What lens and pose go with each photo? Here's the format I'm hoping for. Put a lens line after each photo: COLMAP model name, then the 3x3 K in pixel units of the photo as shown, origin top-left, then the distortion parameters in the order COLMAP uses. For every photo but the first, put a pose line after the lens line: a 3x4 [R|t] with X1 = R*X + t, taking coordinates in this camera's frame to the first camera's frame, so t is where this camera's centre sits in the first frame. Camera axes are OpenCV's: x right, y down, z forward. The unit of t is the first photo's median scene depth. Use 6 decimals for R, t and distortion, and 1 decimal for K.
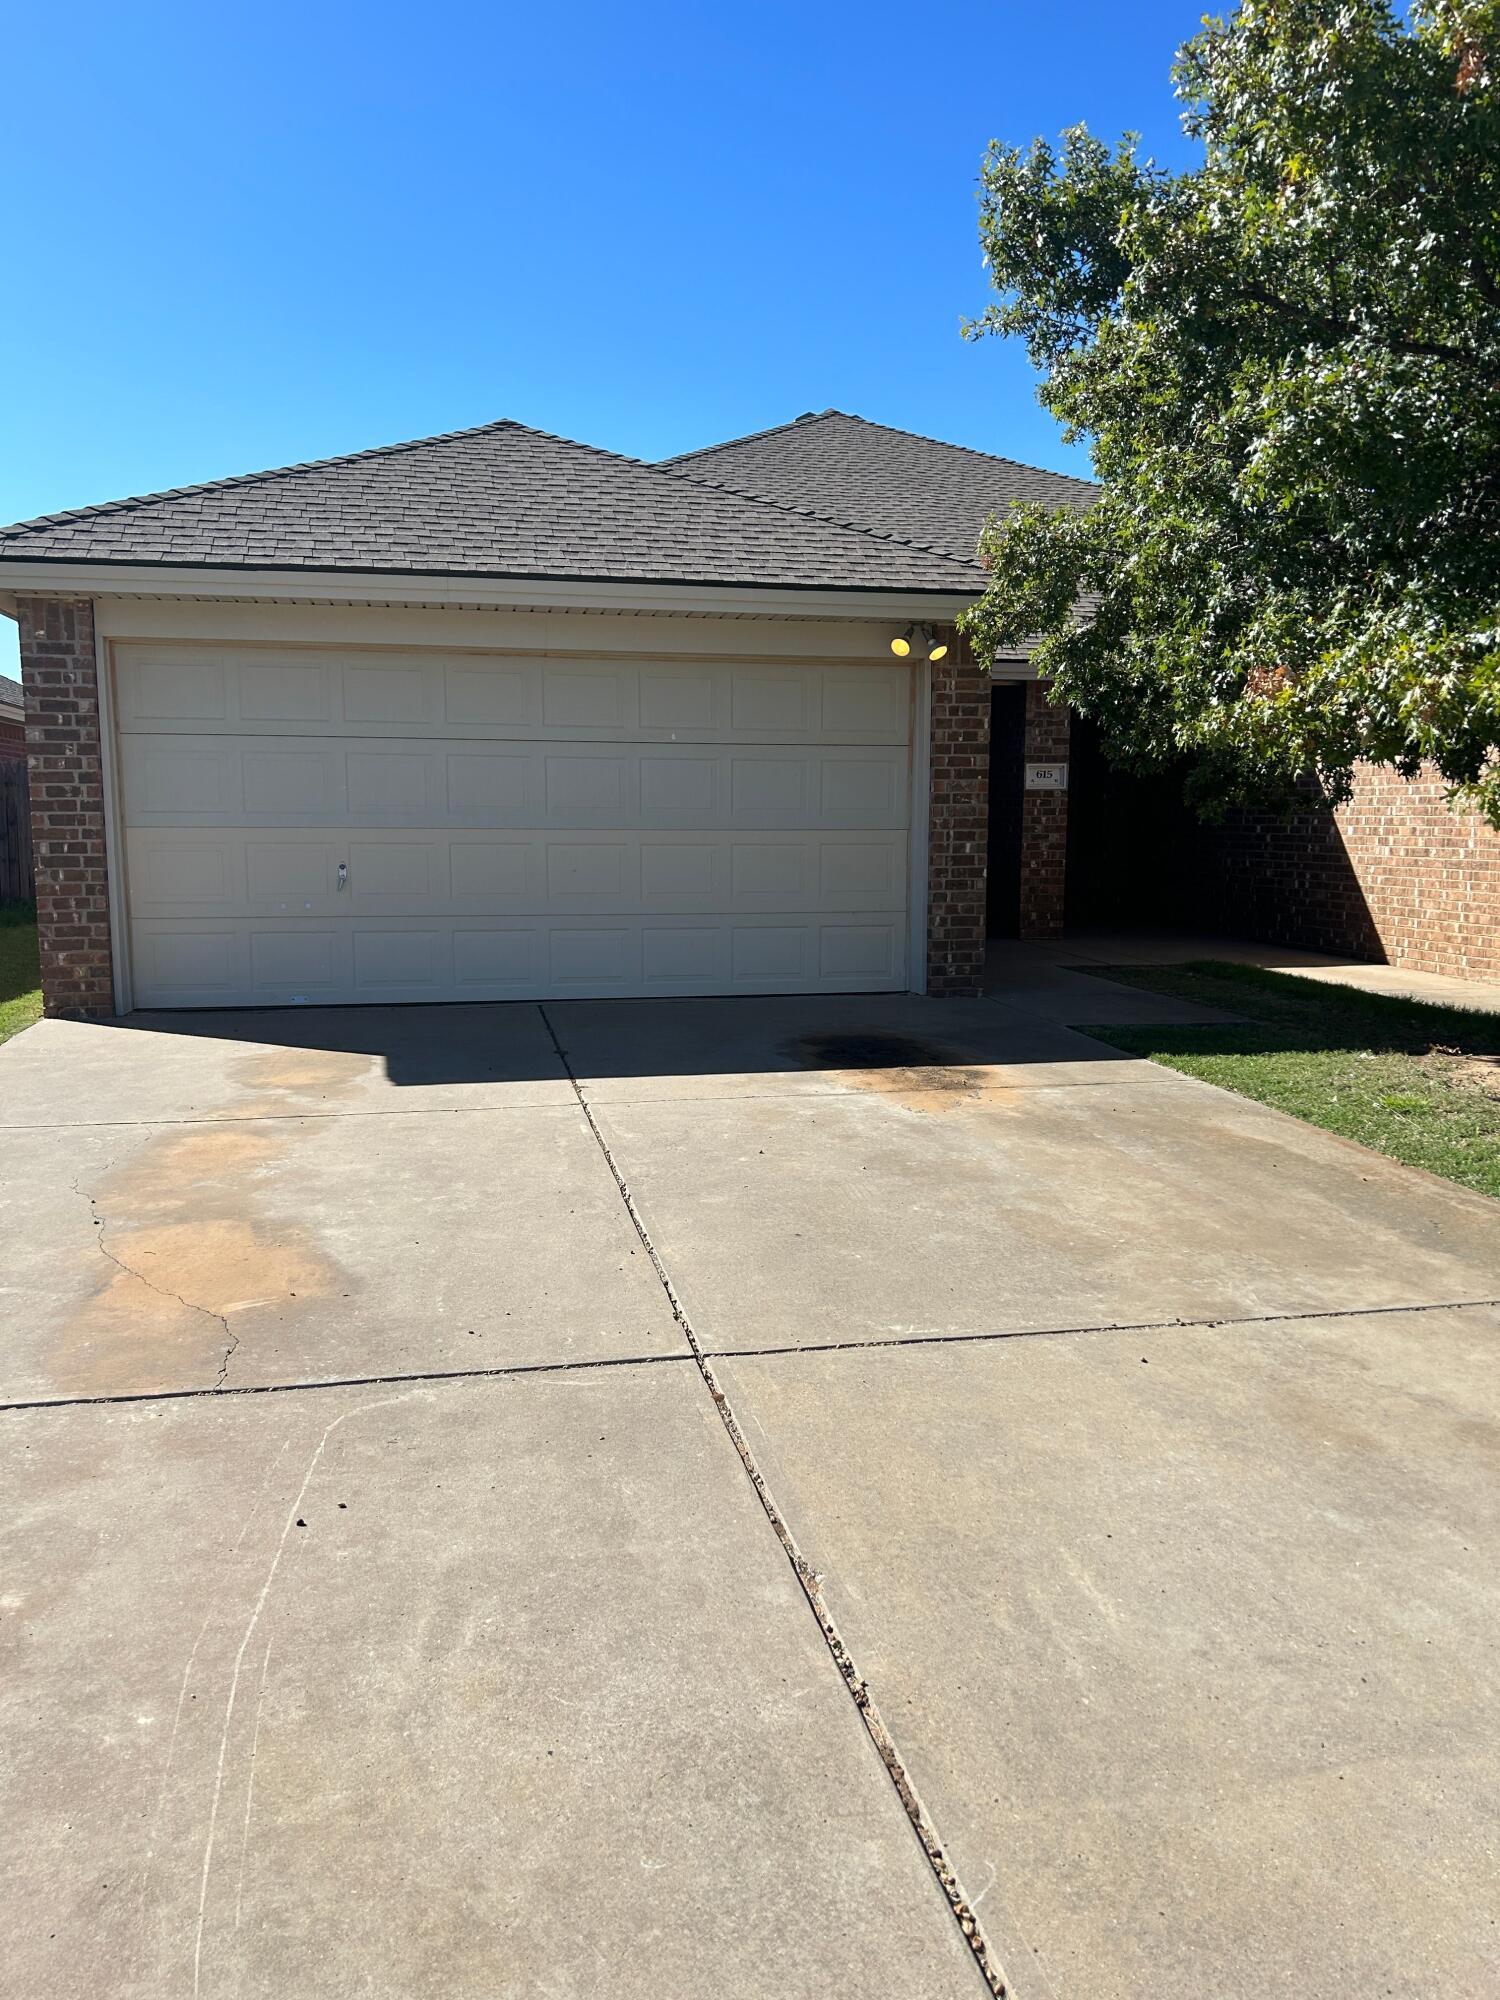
lens RADIAL K [[1499.2, 0, 749.1], [0, 1499.2, 1002.4], [0, 0, 1]] dist [0.002023, 0.000107]
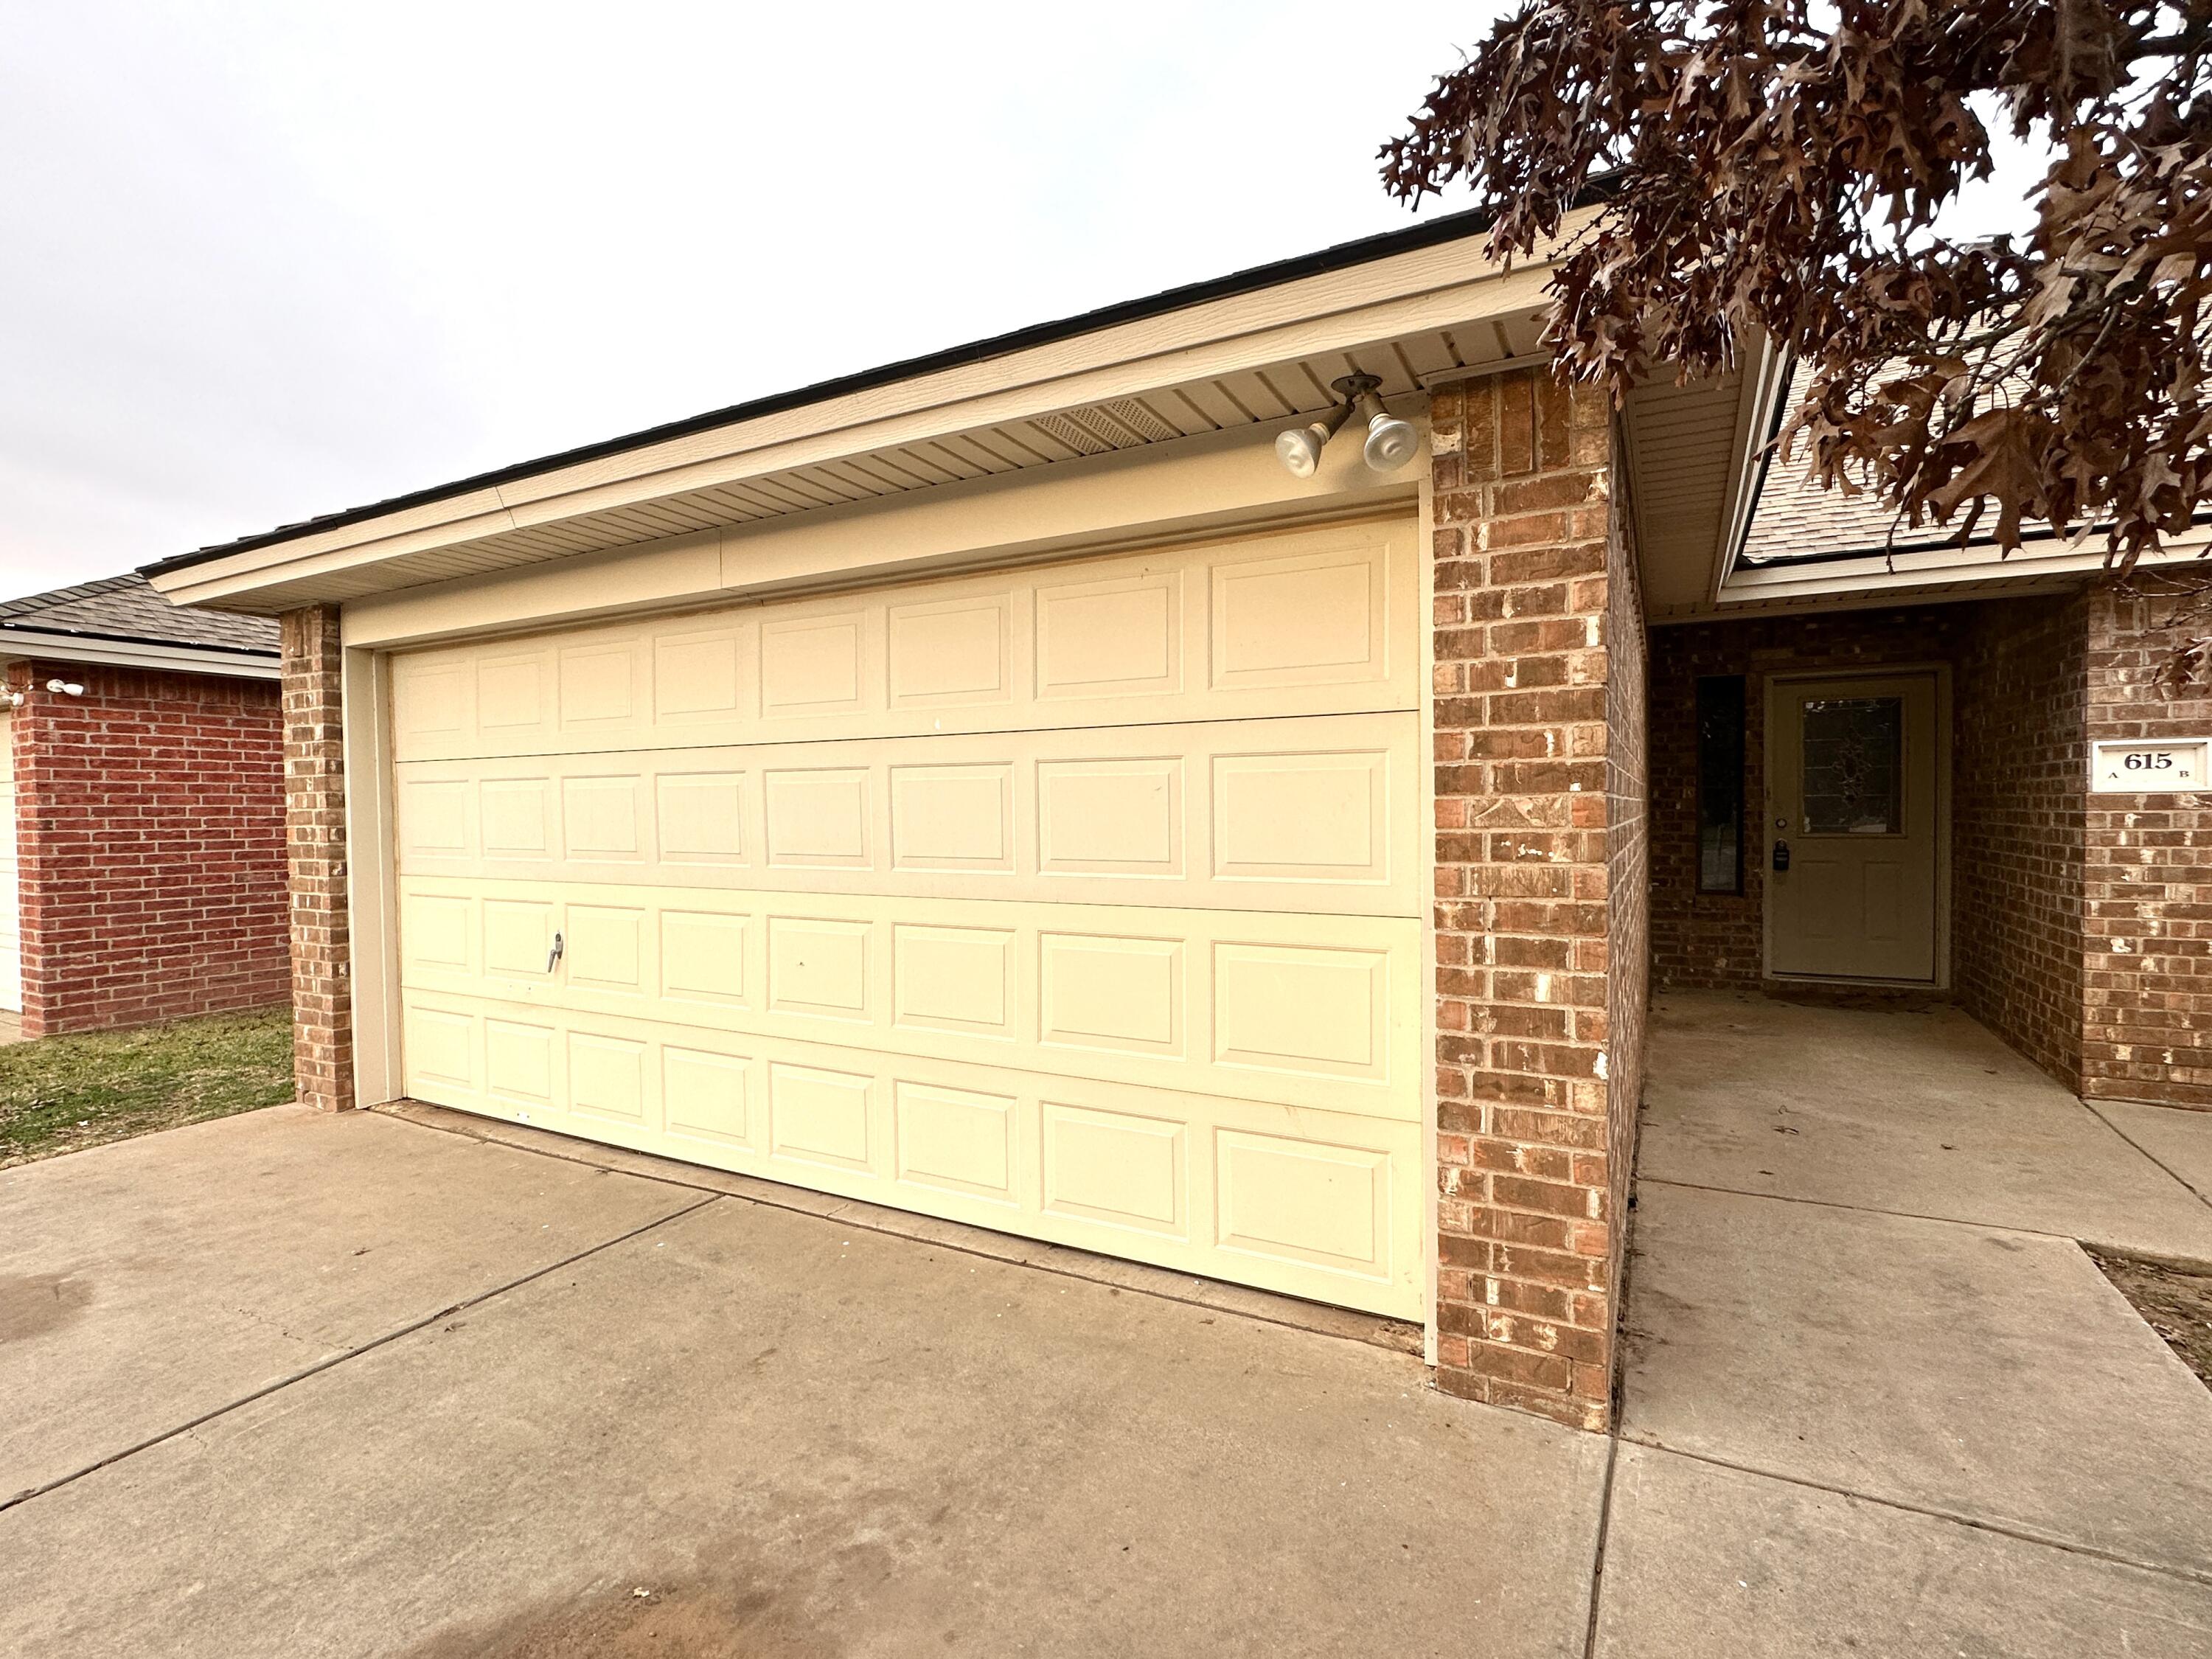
lens RADIAL K [[1046.6, 0, 1106.0], [0, 1046.6, 824.4], [0, 0, 1]] dist [0.001230, 0.000003]
pose [[0.759841, 0.001124, -0.650107, 0.226117], [-0.070600, 0.994227, -0.080798, -0.113542], [0.646264, 0.107291, 0.755534, 0.742754]]
